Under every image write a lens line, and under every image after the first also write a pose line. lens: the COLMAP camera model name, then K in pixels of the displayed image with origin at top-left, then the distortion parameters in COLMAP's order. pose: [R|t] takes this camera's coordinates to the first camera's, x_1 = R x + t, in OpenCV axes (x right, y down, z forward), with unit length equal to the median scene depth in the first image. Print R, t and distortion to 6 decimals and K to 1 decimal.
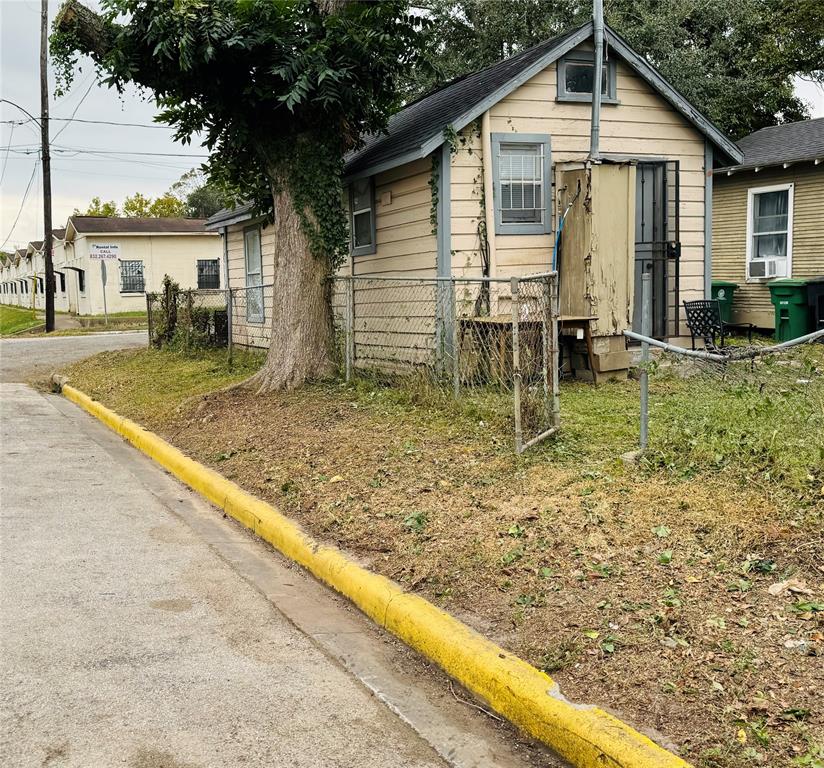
lens RADIAL K [[918.4, 0, 323.8], [0, 918.4, 385.9], [0, 0, 1]] dist [0.068449, -0.004184]
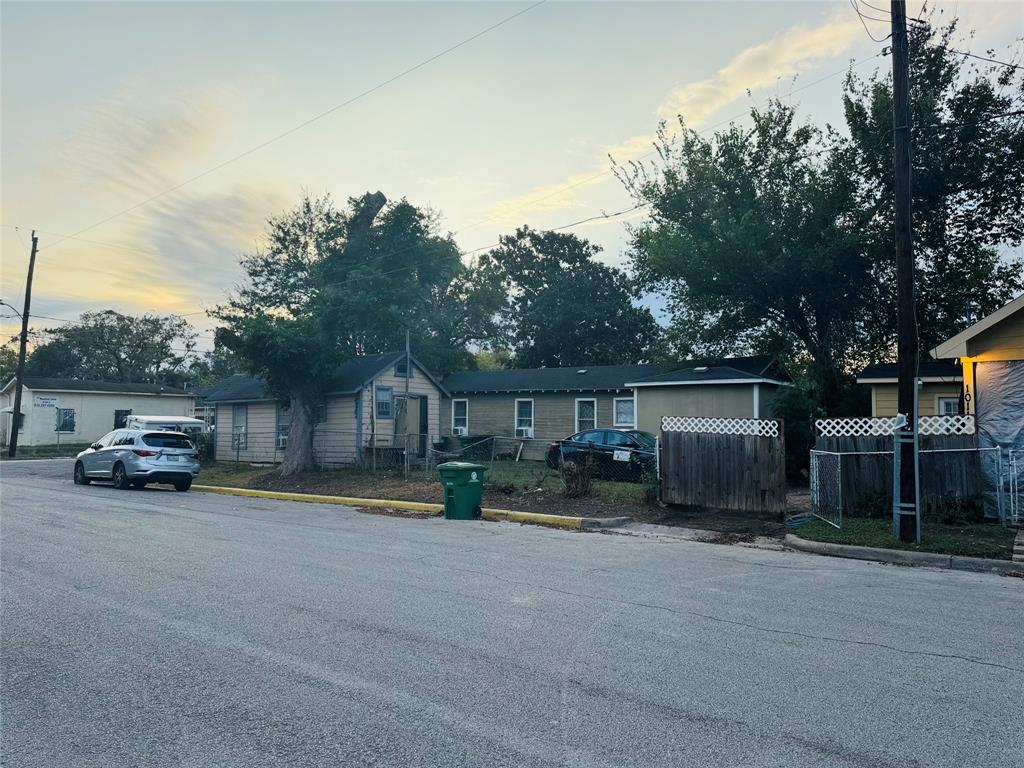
lens RADIAL K [[711.9, 0, 515.2], [0, 711.9, 402.0], [0, 0, 1]] dist [0.097894, -0.145971]
pose [[0.869797, 0.053101, 0.490545, -0.513271], [0.022006, 0.989028, -0.146081, 0.118334], [-0.492920, 0.137856, 0.859085, -1.109246]]
